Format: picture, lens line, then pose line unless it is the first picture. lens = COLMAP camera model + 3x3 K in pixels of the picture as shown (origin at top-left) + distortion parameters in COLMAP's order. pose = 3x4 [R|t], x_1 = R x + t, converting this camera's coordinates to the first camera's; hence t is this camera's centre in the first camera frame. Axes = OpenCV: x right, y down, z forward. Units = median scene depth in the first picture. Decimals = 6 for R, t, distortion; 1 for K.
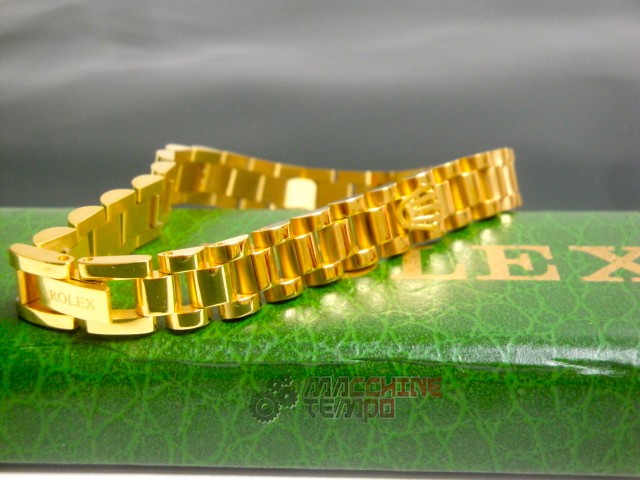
lens RADIAL K [[1004.2, 0, 314.9], [0, 1004.2, 242.1], [0, 0, 1]] dist [0.060421, 0.000000]
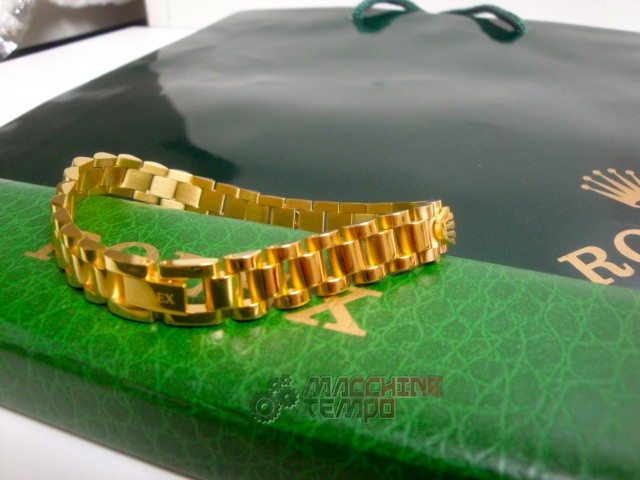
lens RADIAL K [[522.3, 0, 319.2], [0, 522.3, 235.5], [0, 0, 1]] dist [-0.142743, 0.075675]
pose [[0.961417, 0.151752, -0.229454, 0.455717], [-0.123012, 0.983204, 0.134826, -0.146219], [0.246060, -0.101399, 0.963936, 0.491304]]
